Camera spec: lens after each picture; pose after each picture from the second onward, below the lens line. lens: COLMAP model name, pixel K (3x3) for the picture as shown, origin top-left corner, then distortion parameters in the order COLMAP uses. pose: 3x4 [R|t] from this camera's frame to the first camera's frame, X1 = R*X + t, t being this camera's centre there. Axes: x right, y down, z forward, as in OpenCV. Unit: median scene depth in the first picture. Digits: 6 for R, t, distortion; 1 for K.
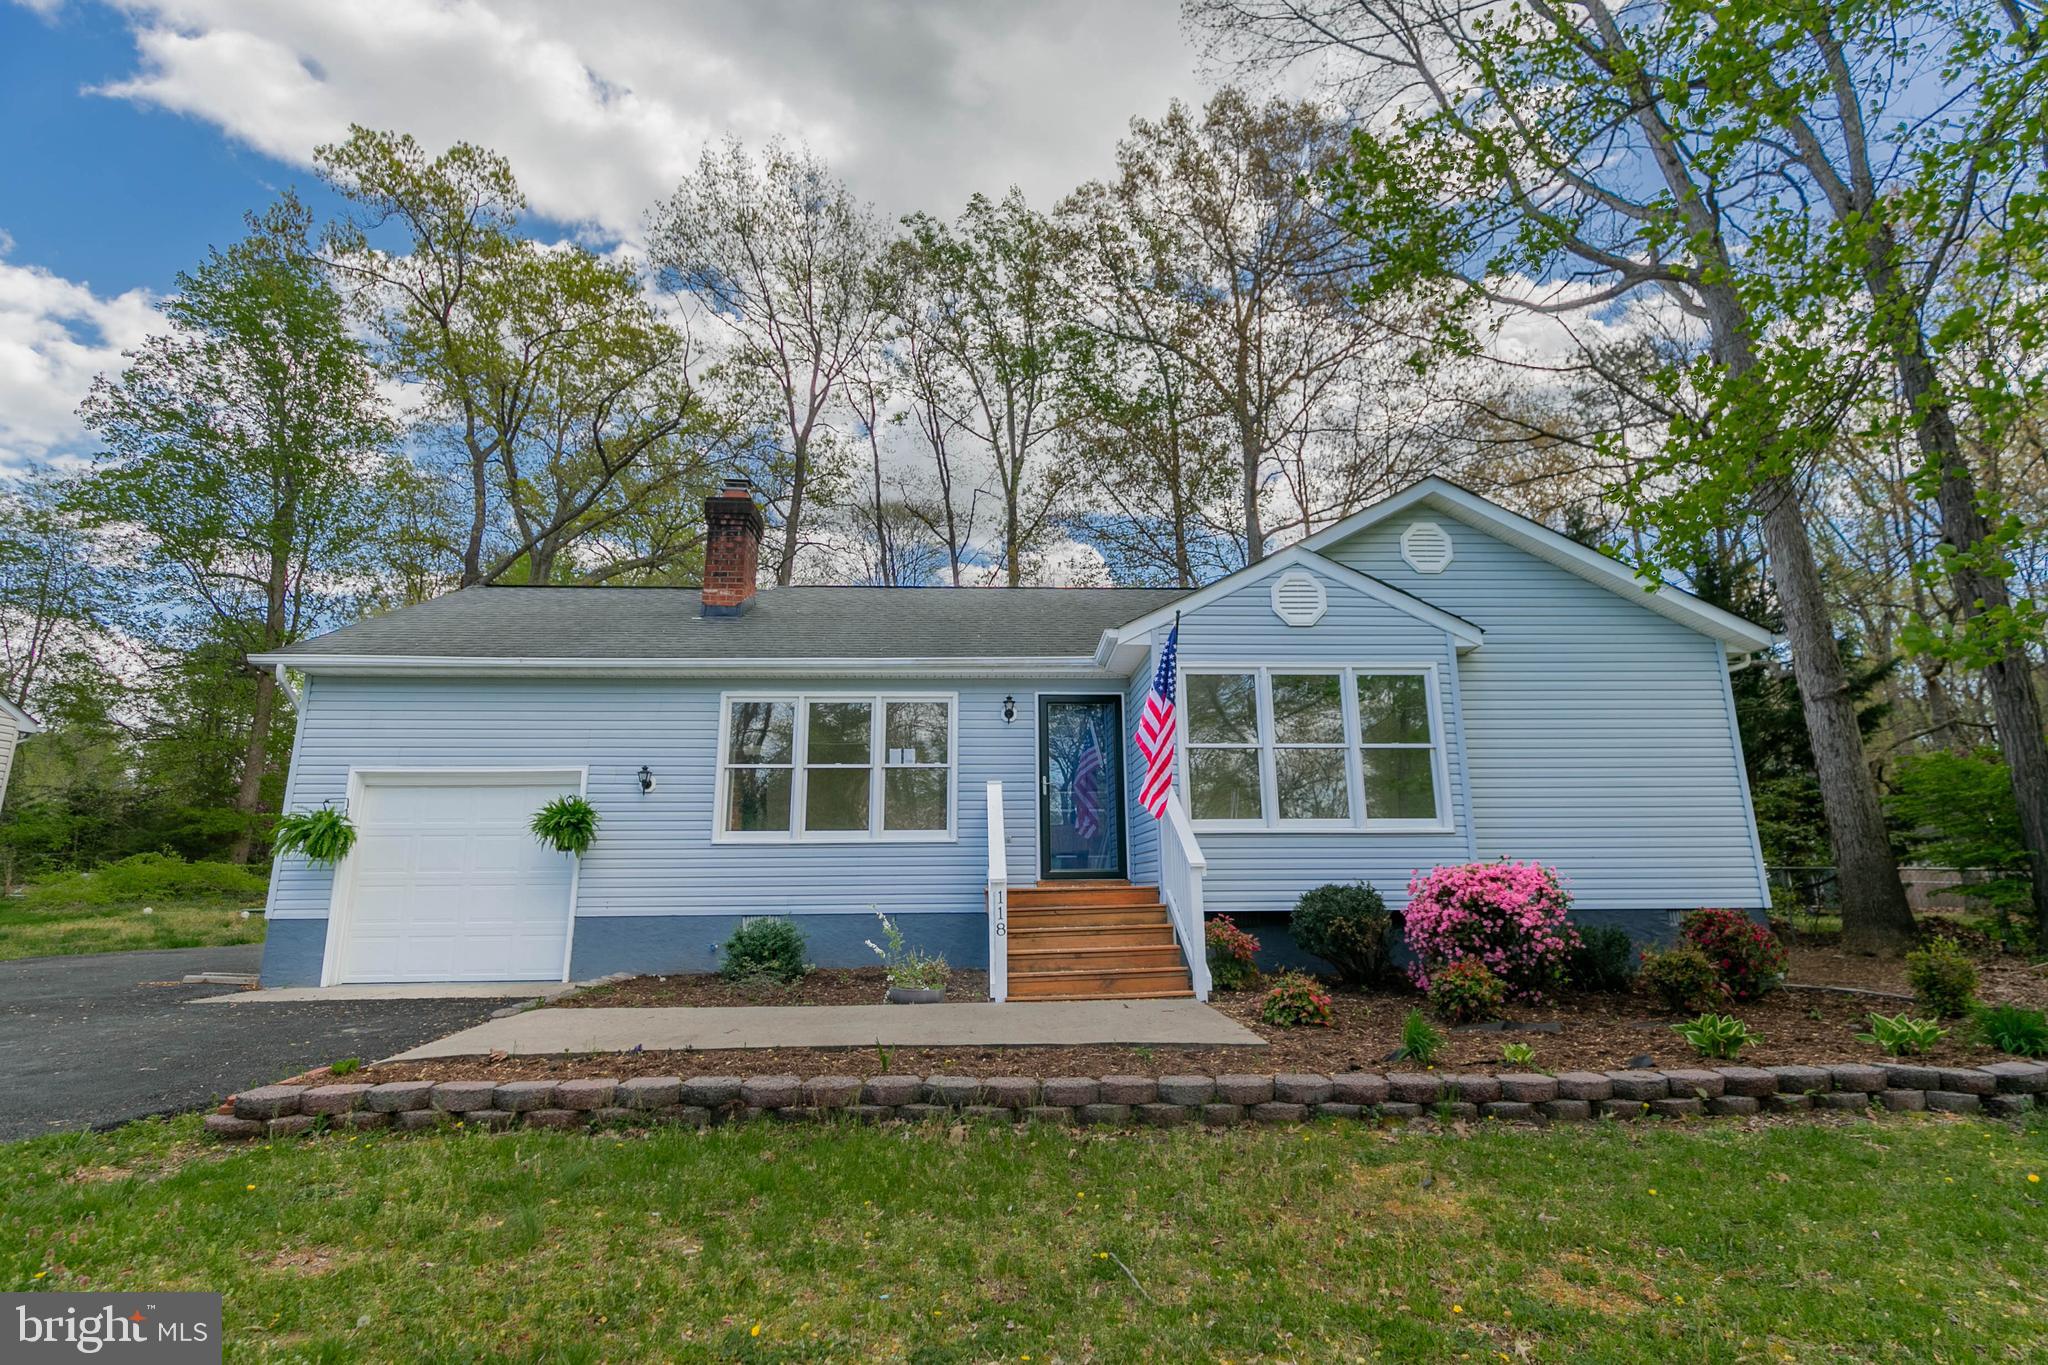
lens RADIAL K [[971.0, 0, 1027.0], [0, 971.0, 671.7], [0, 0, 1]] dist [0.002691, 0.000437]
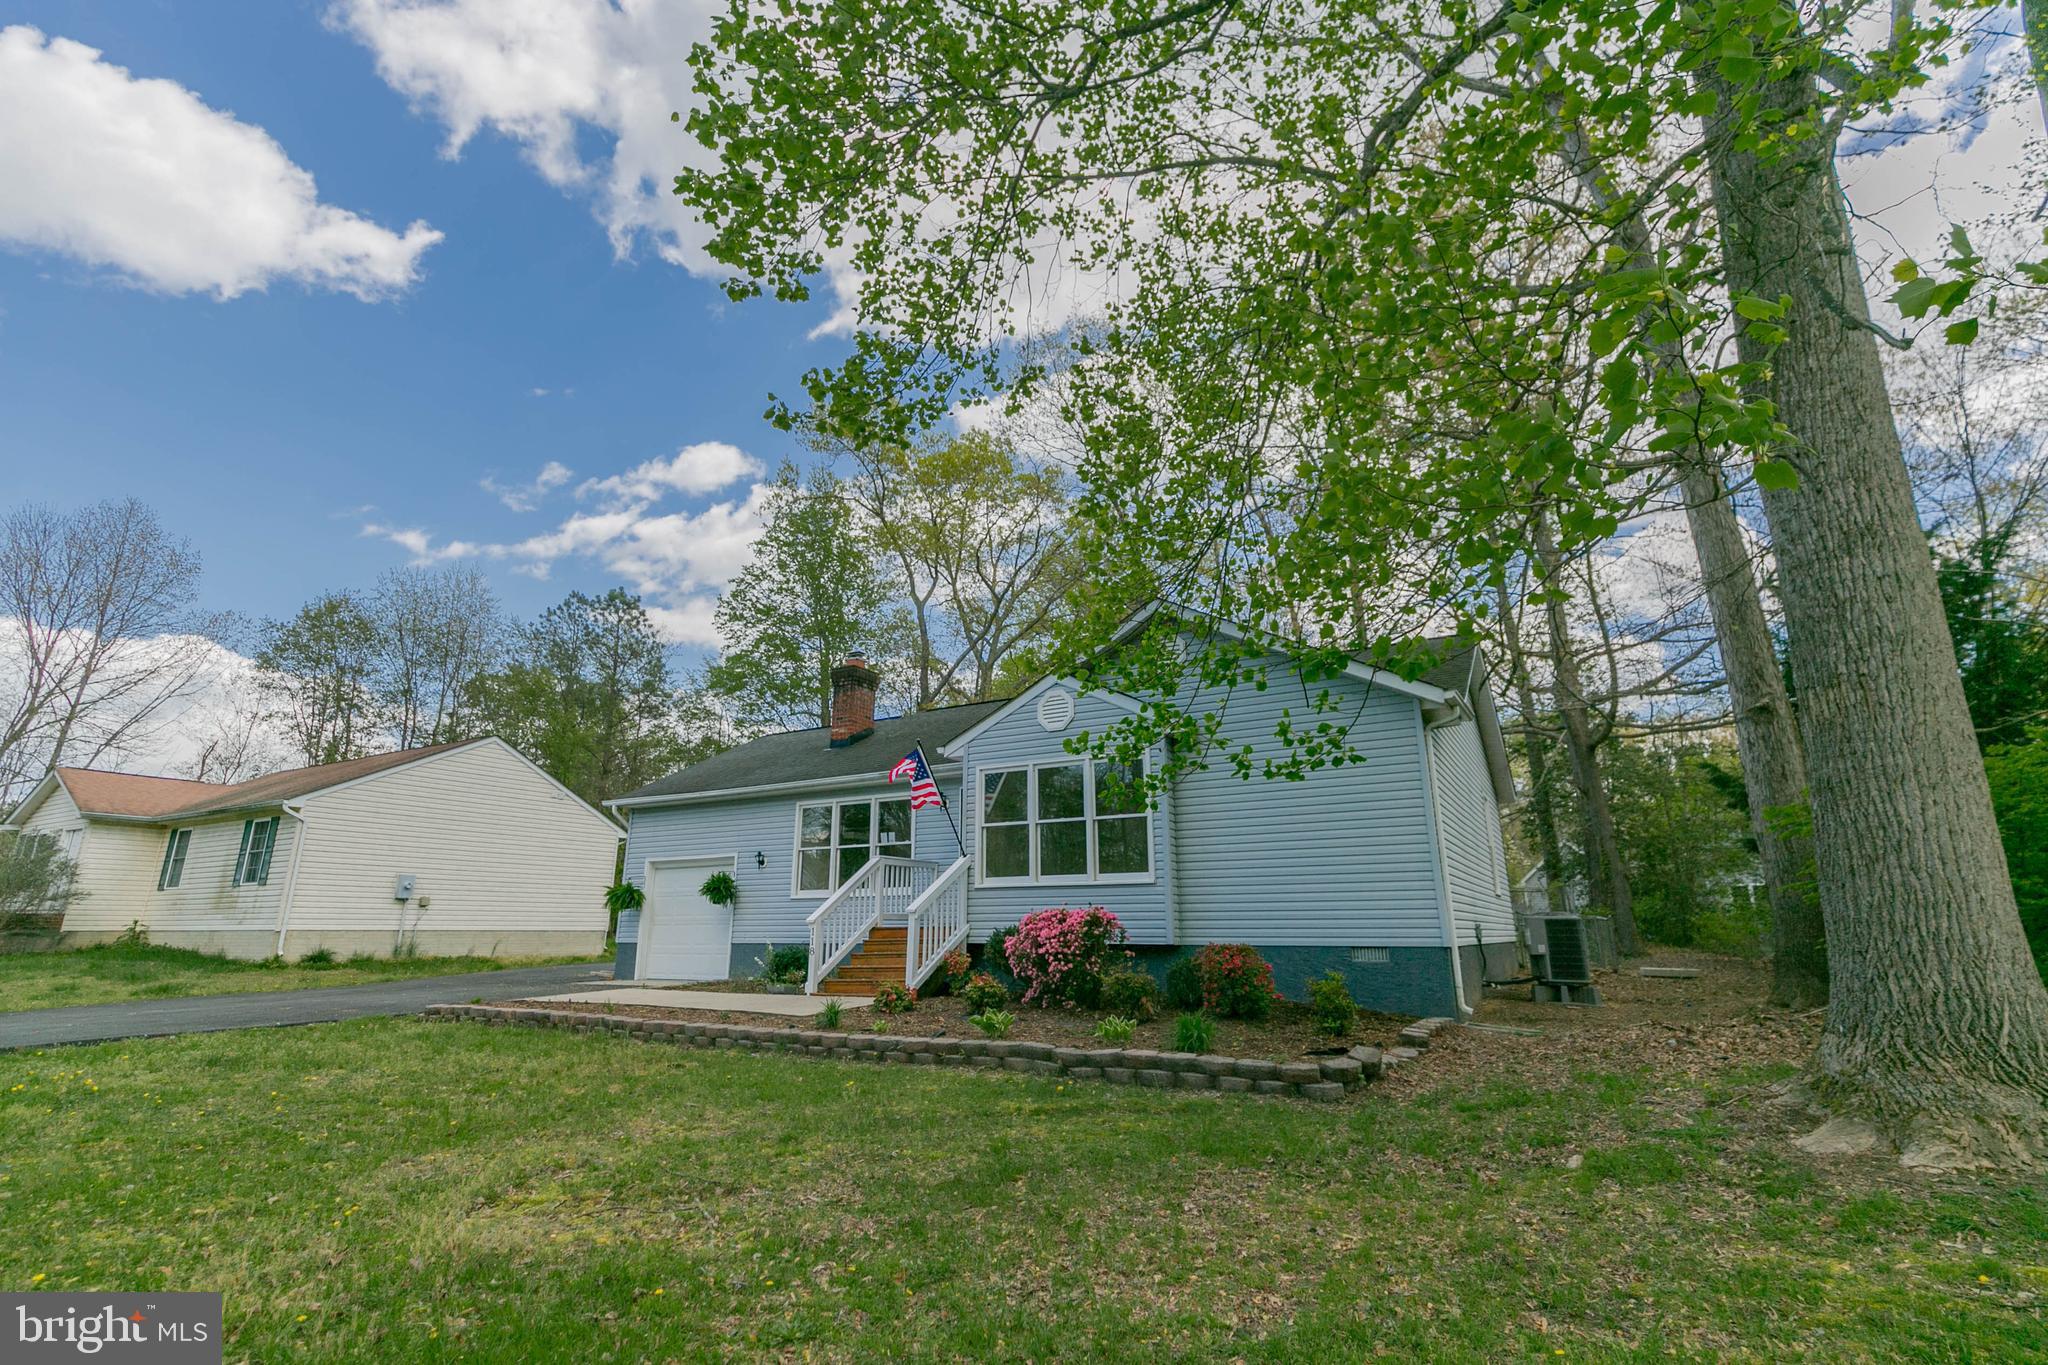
lens RADIAL K [[940.1, 0, 1026.9], [0, 940.1, 670.0], [0, 0, 1]] dist [0.001893, 0.000246]
pose [[0.840220, -0.140555, -0.523712, 0.883525], [0.115708, 0.990050, -0.080075, -0.028791], [0.529756, 0.006683, 0.848123, -0.118609]]
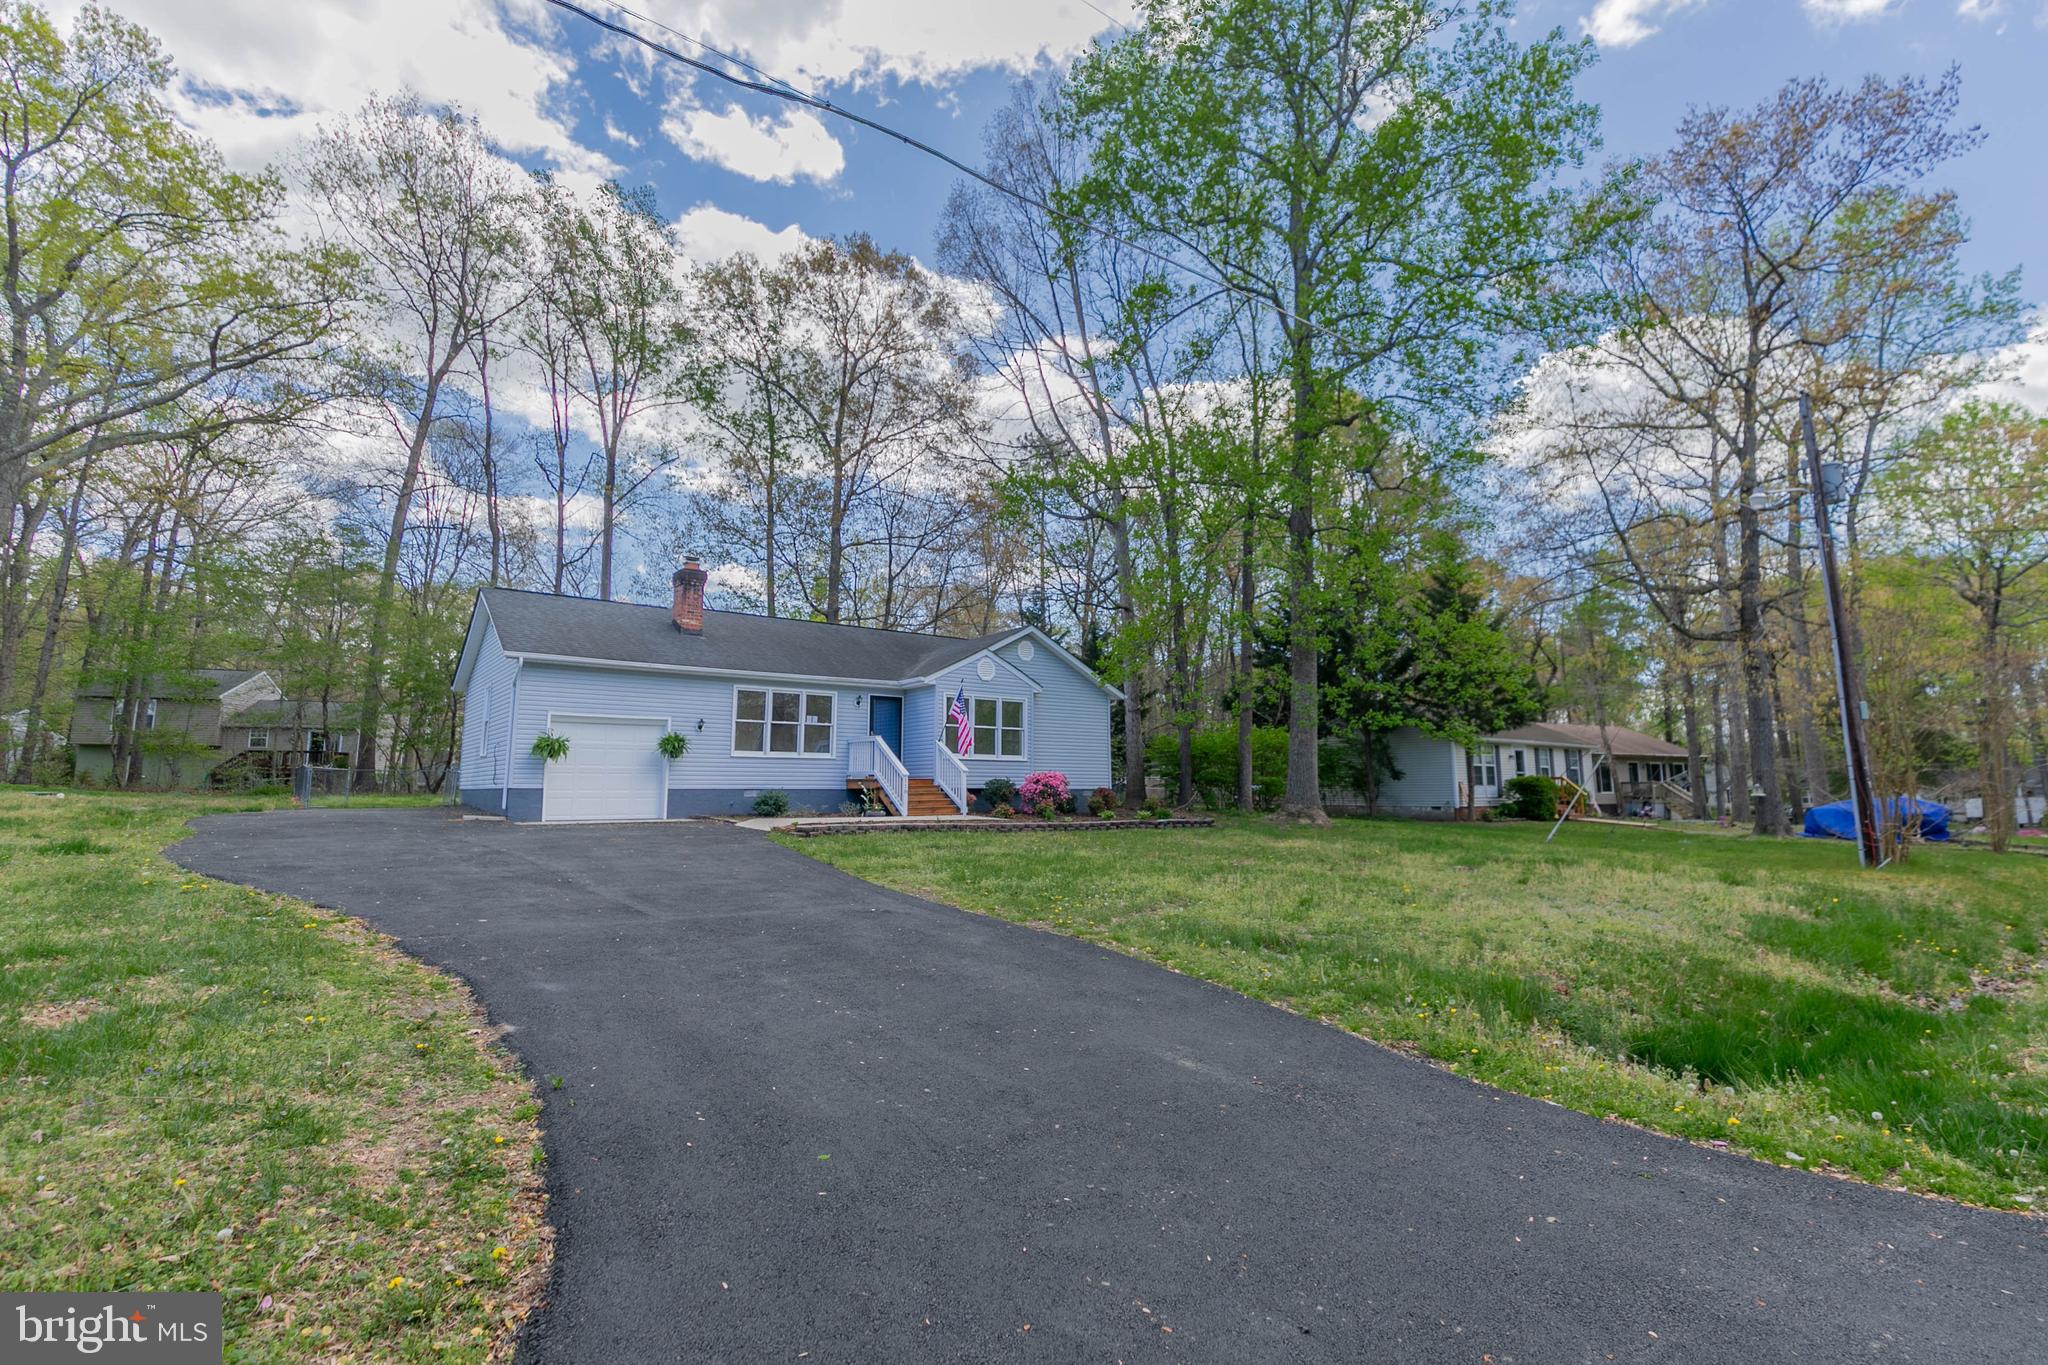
lens RADIAL K [[940.1, 0, 1026.9], [0, 940.1, 670.0], [0, 0, 1]] dist [0.001893, 0.000246]
pose [[0.823561, 0.080743, 0.561452, -0.975482], [-0.128531, 0.990635, 0.046070, -0.192558], [-0.552474, -0.110105, 0.826226, -1.061346]]
